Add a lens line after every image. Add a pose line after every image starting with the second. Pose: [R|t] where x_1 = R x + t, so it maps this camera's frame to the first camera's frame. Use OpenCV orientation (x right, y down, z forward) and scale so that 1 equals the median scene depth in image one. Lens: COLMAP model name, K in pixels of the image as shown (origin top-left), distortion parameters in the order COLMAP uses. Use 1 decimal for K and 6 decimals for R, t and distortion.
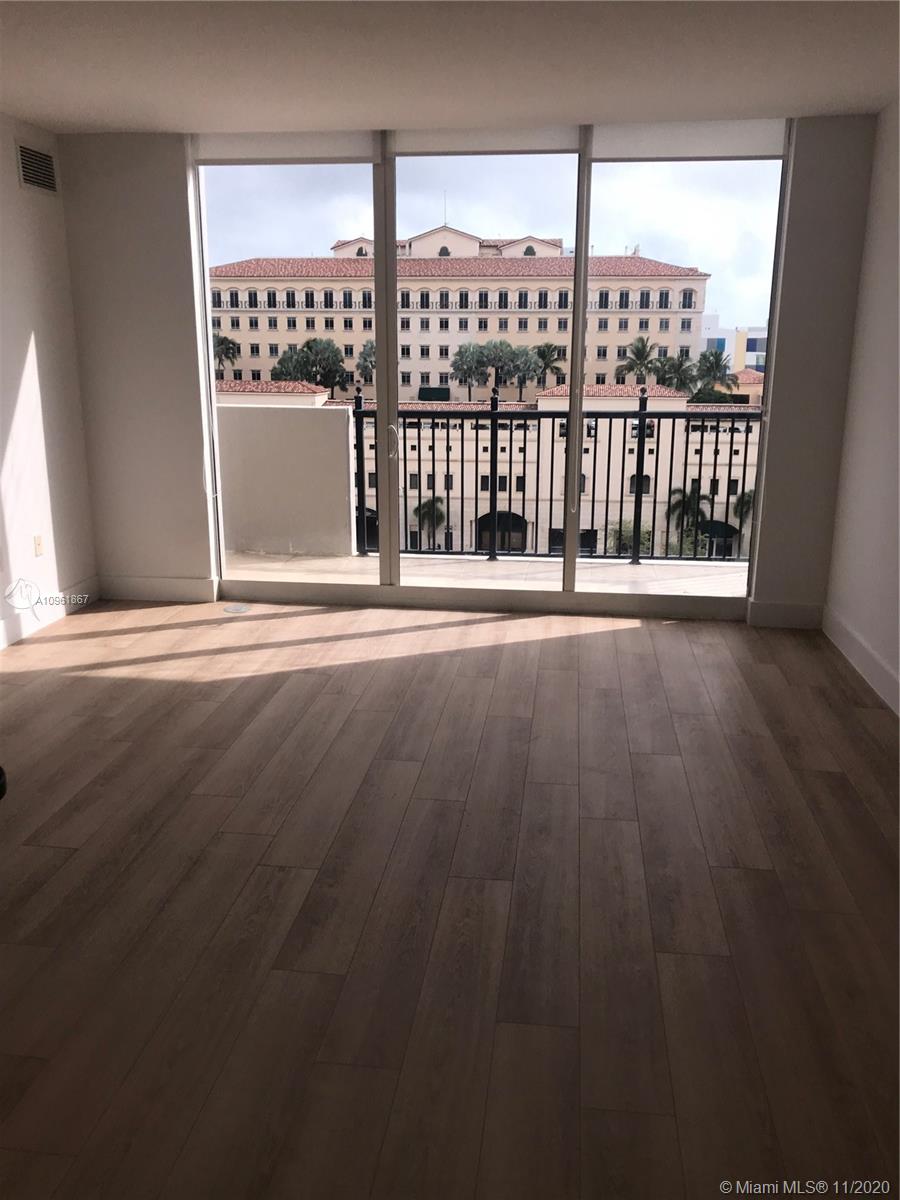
lens RADIAL K [[970.9, 0, 459.5], [0, 970.9, 598.3], [0, 0, 1]] dist [0.028402, -0.005871]
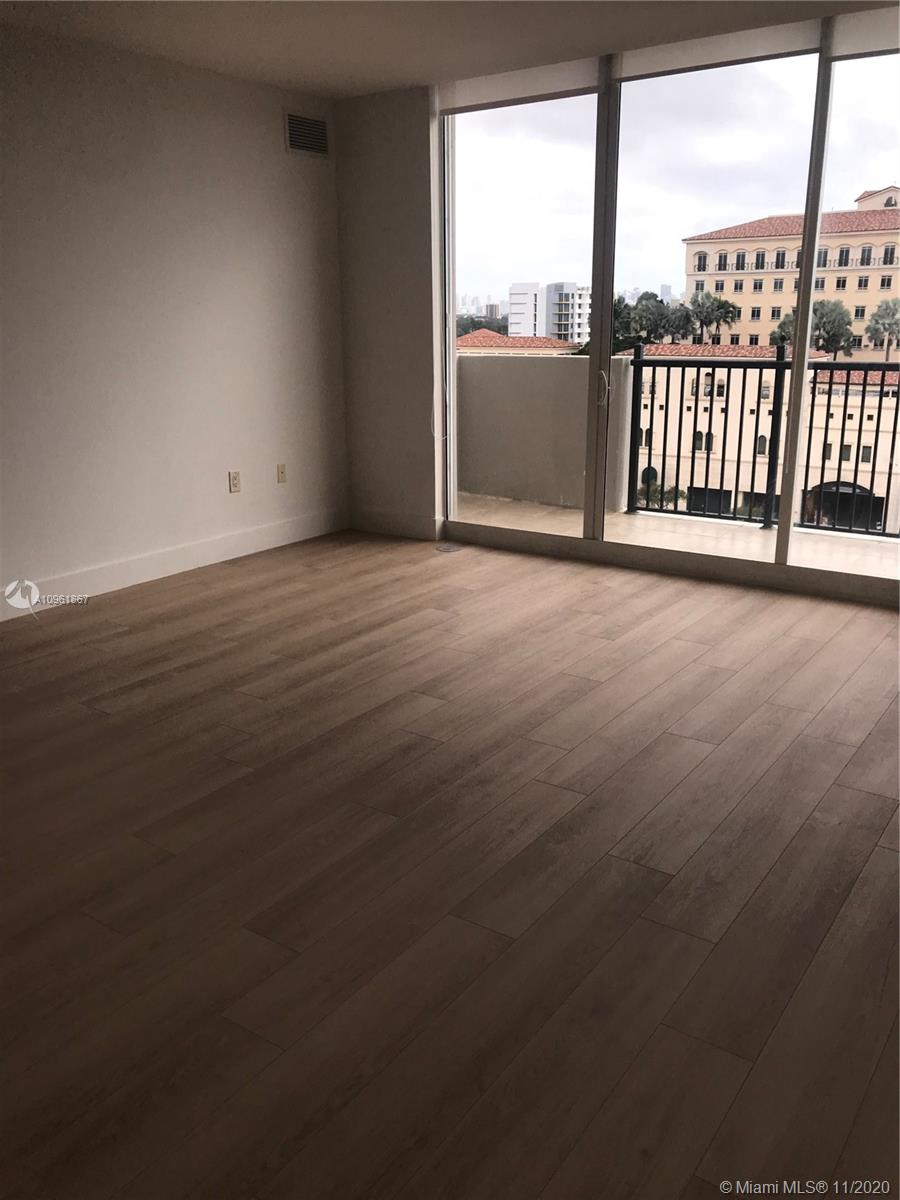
lens RADIAL K [[975.0, 0, 454.2], [0, 975.0, 605.4], [0, 0, 1]] dist [0.005148, 0.009074]
pose [[0.881524, 0.122975, -0.455842, 0.278147], [-0.104631, 0.992360, 0.065376, 0.003377], [0.460399, -0.009935, 0.887656, 0.081215]]
